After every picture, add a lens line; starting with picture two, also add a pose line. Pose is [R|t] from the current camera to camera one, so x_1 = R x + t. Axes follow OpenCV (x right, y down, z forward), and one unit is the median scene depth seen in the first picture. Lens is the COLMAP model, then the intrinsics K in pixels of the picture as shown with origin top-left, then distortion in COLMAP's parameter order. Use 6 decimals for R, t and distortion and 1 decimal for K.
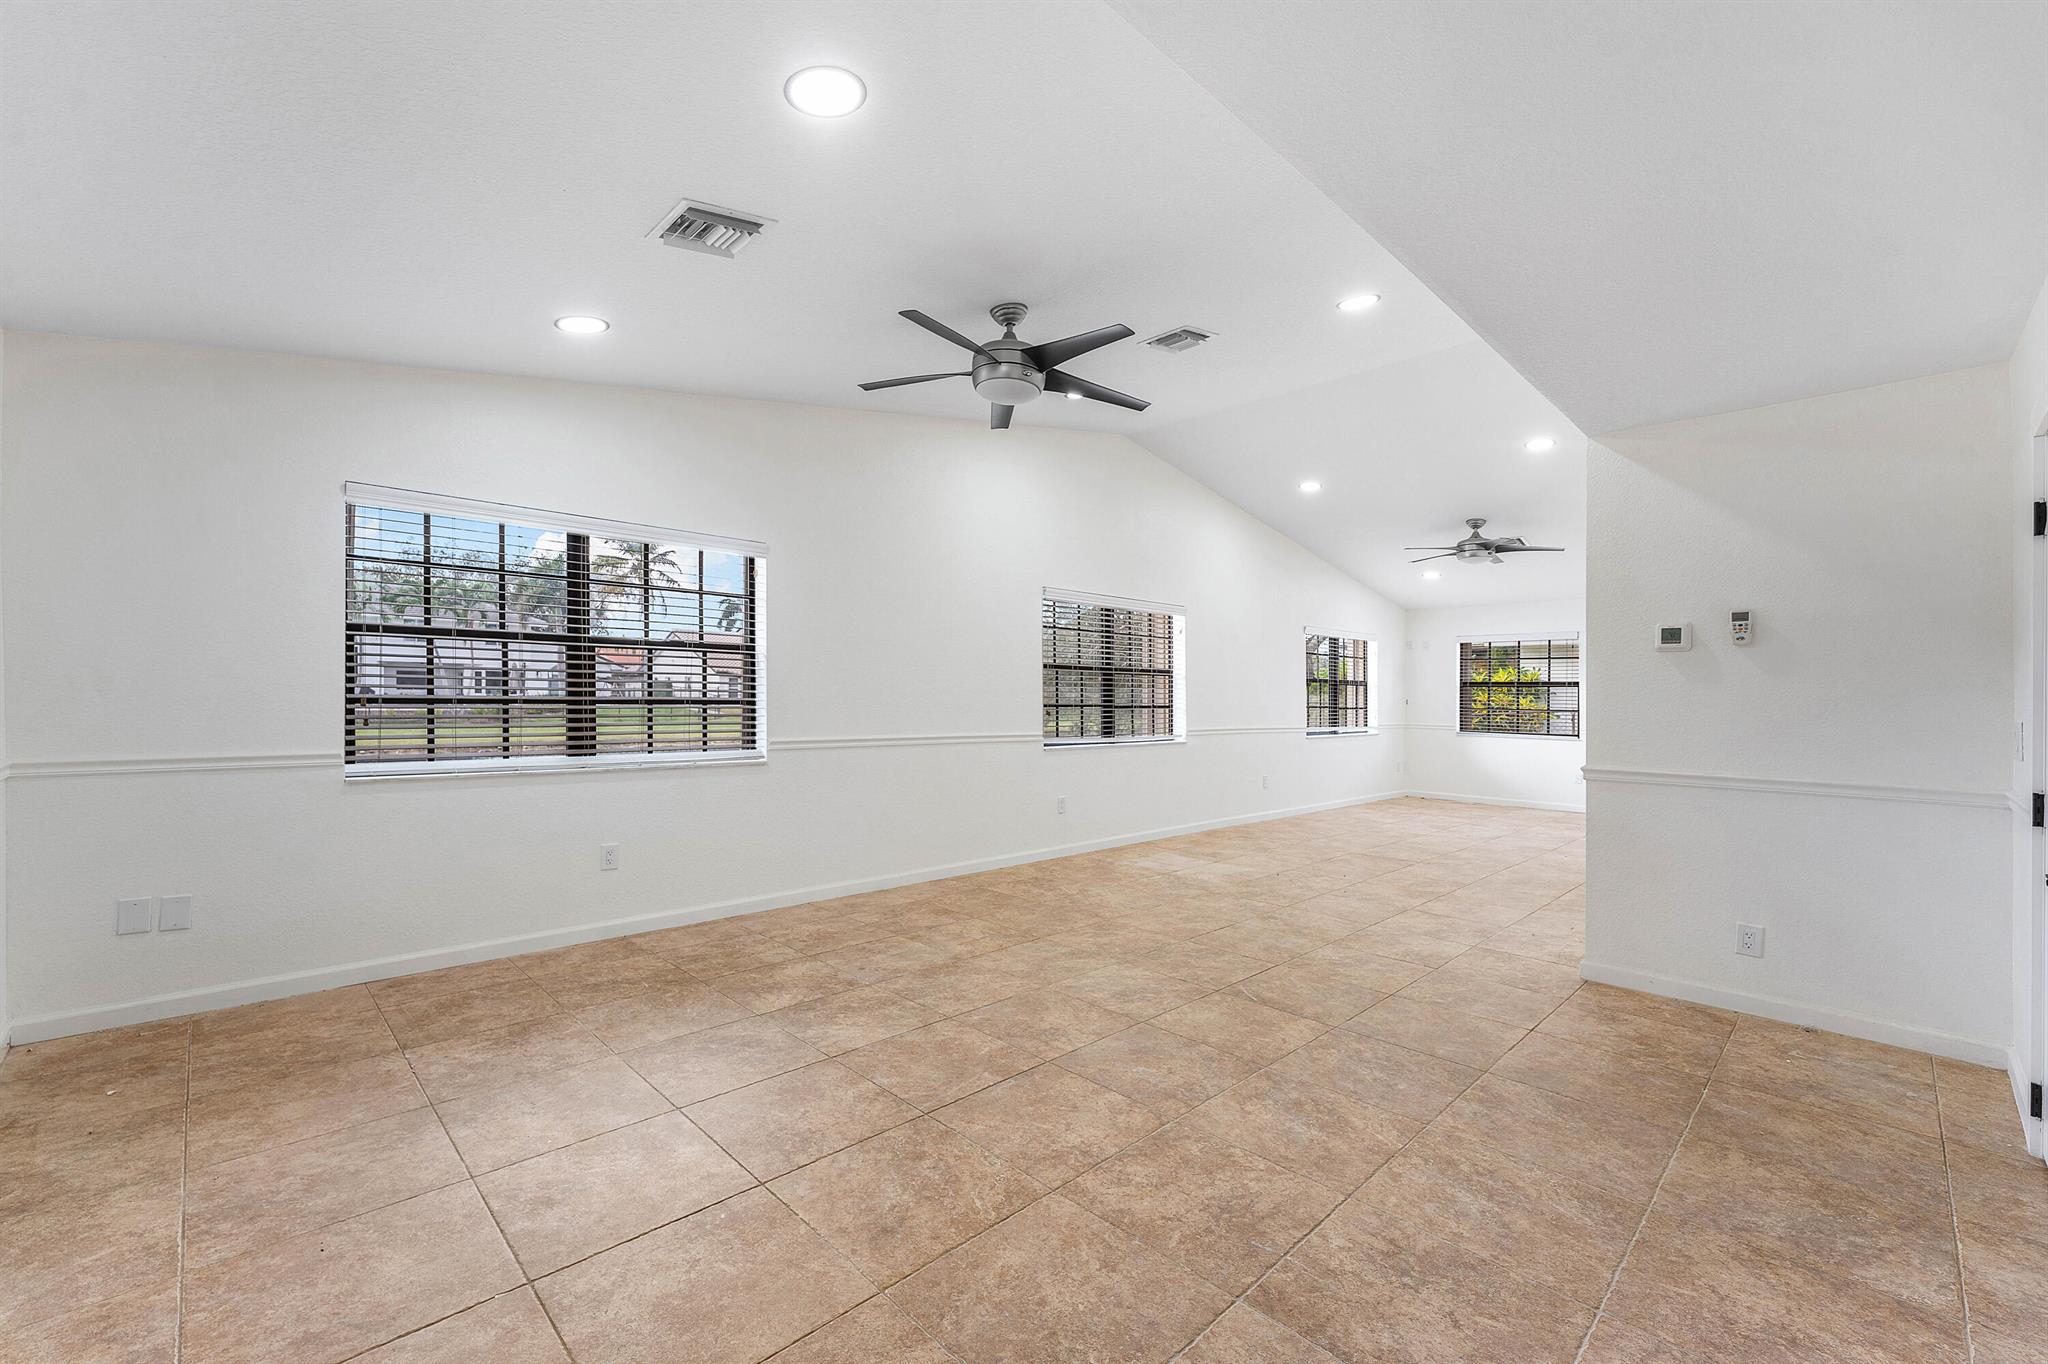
lens RADIAL K [[843.2, 0, 1021.4], [0, 843.2, 703.8], [0, 0, 1]] dist [0.002399, -0.000508]
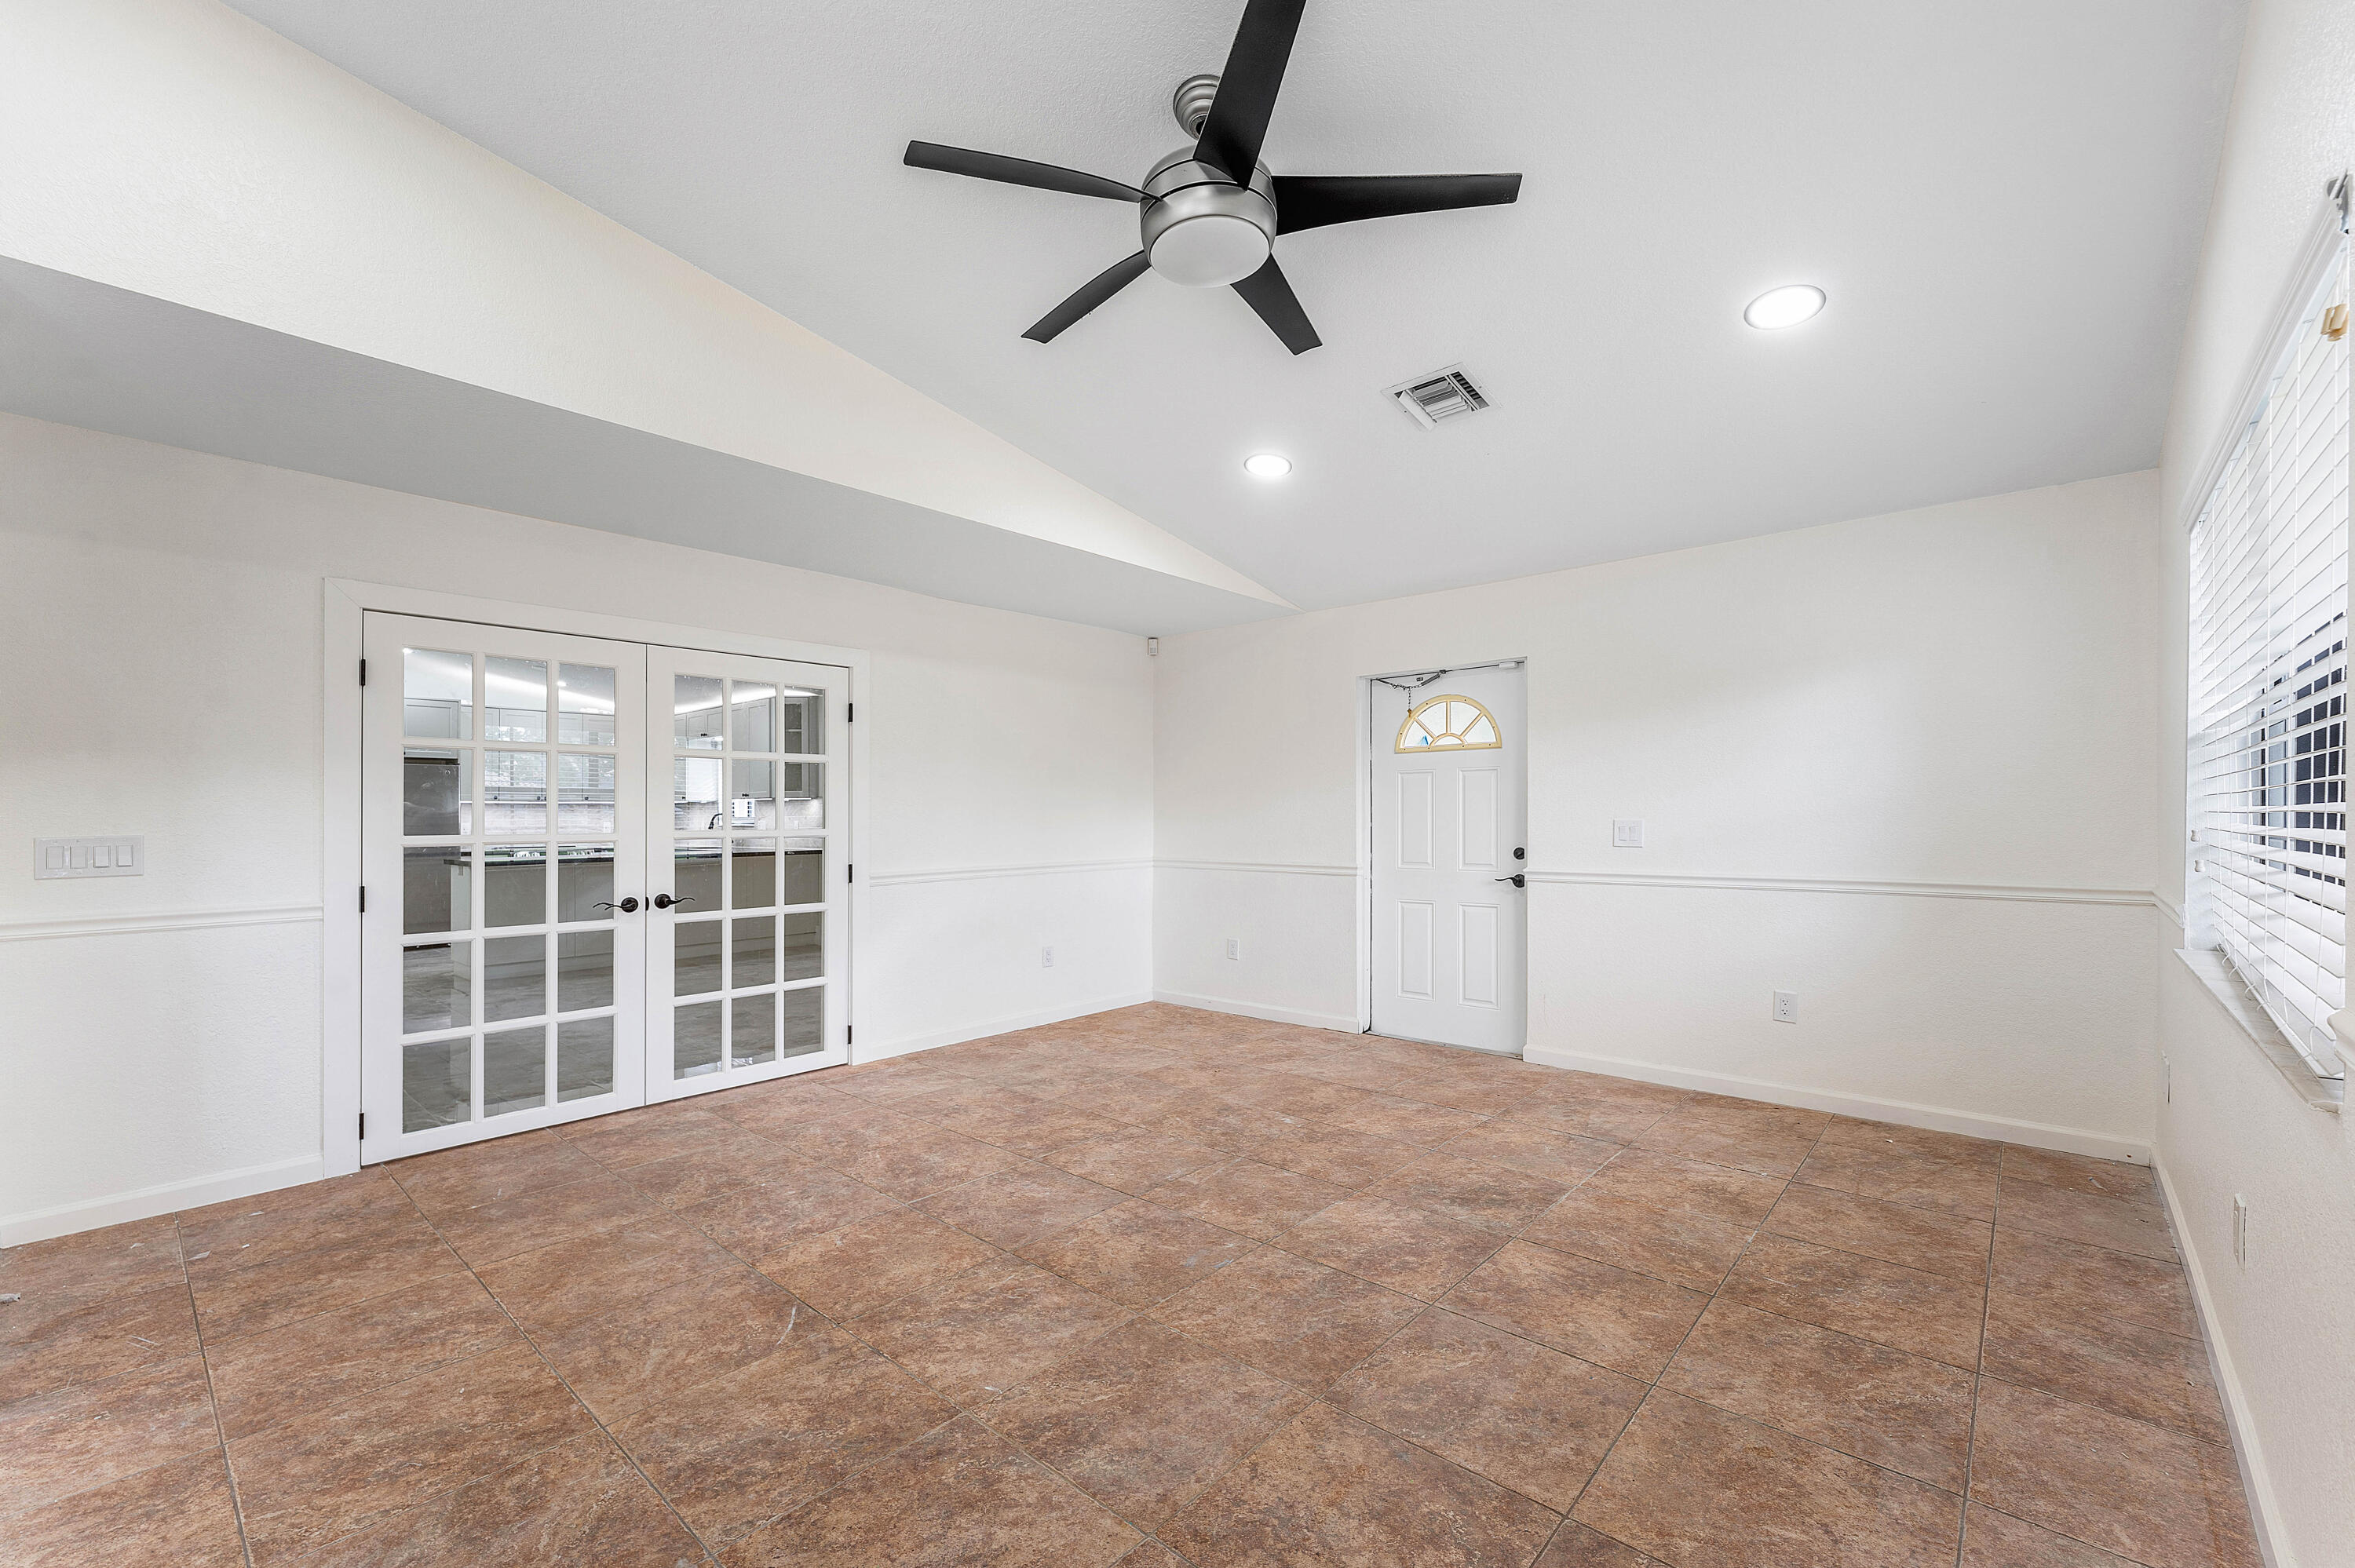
lens RADIAL K [[969.5, 0, 1182.7], [0, 969.5, 808.8], [0, 0, 1]] dist [0.002399, -0.000508]
pose [[-0.997165, -0.008442, -0.074774, 0.052231], [-0.008431, 0.999964, -0.000460, -0.013985], [0.074775, 0.000172, -0.997200, 1.723455]]
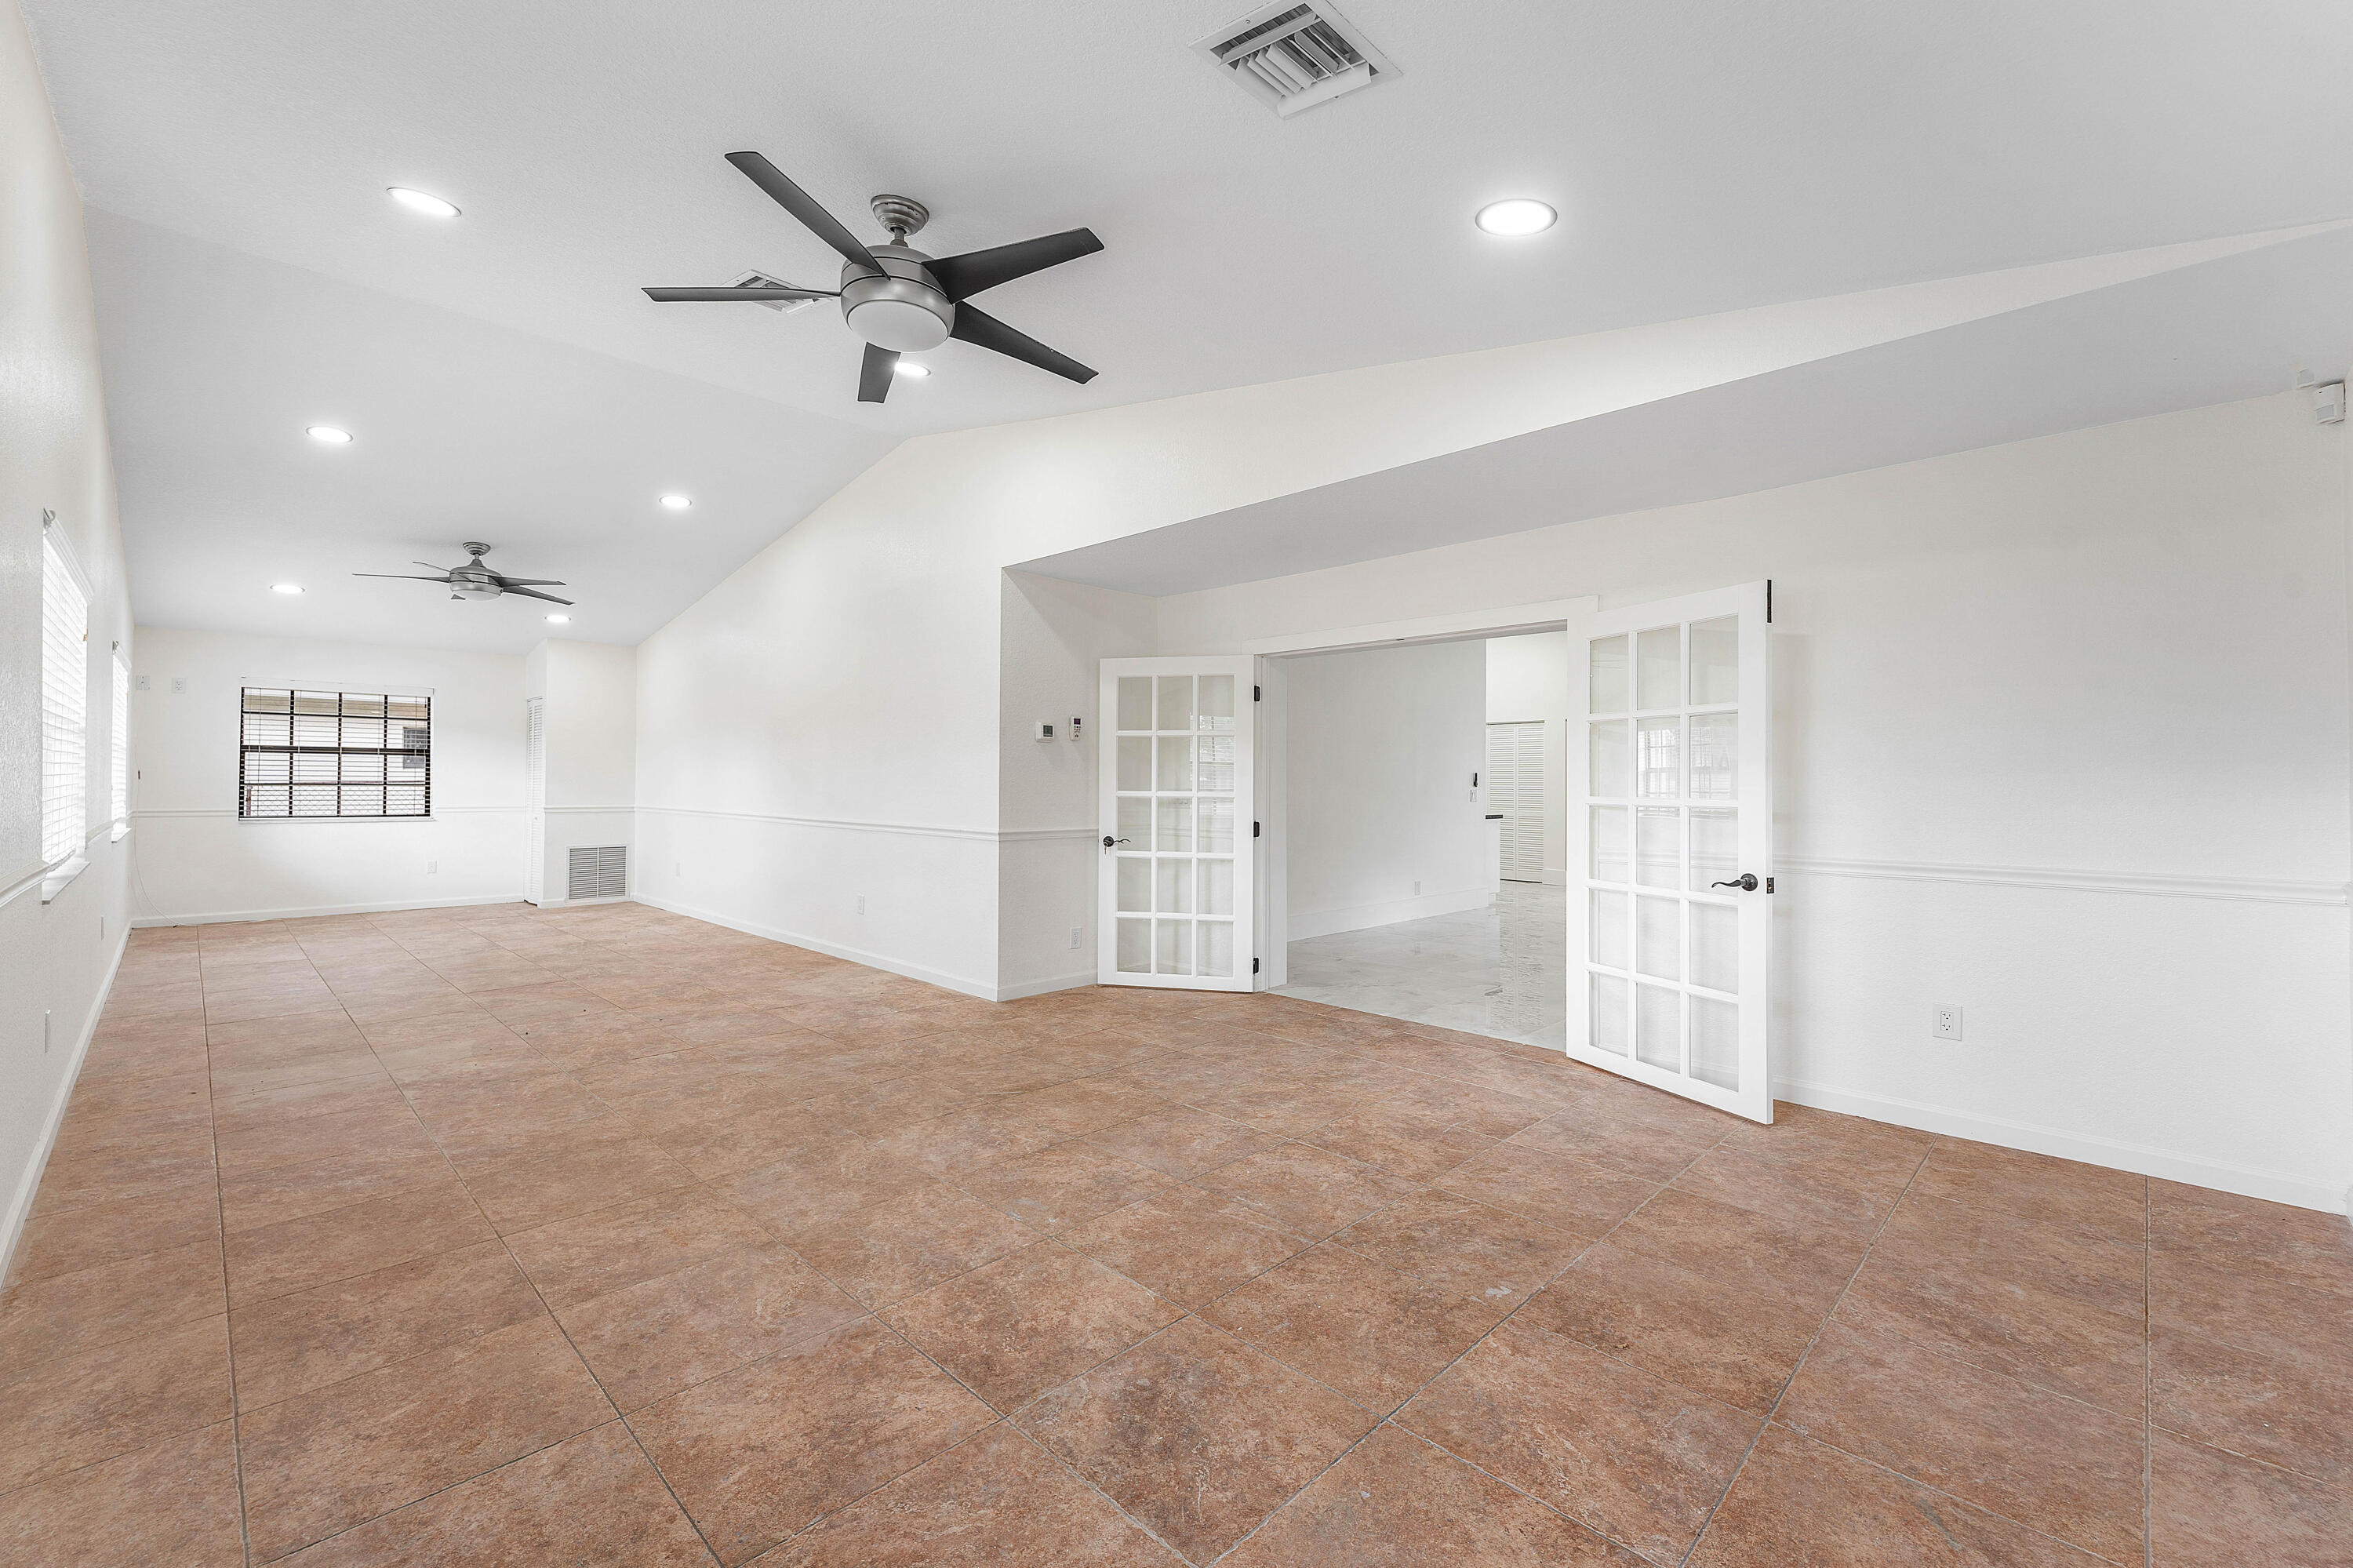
lens RADIAL K [[968.8, 0, 1165.2], [0, 968.8, 758.0], [0, 0, 1]] dist [0.002399, -0.000508]
pose [[-0.014627, 0.011780, 0.999824, -0.835299], [0.001273, 0.999930, -0.011763, -0.017298], [-0.999892, 0.001101, -0.014641, 0.848828]]
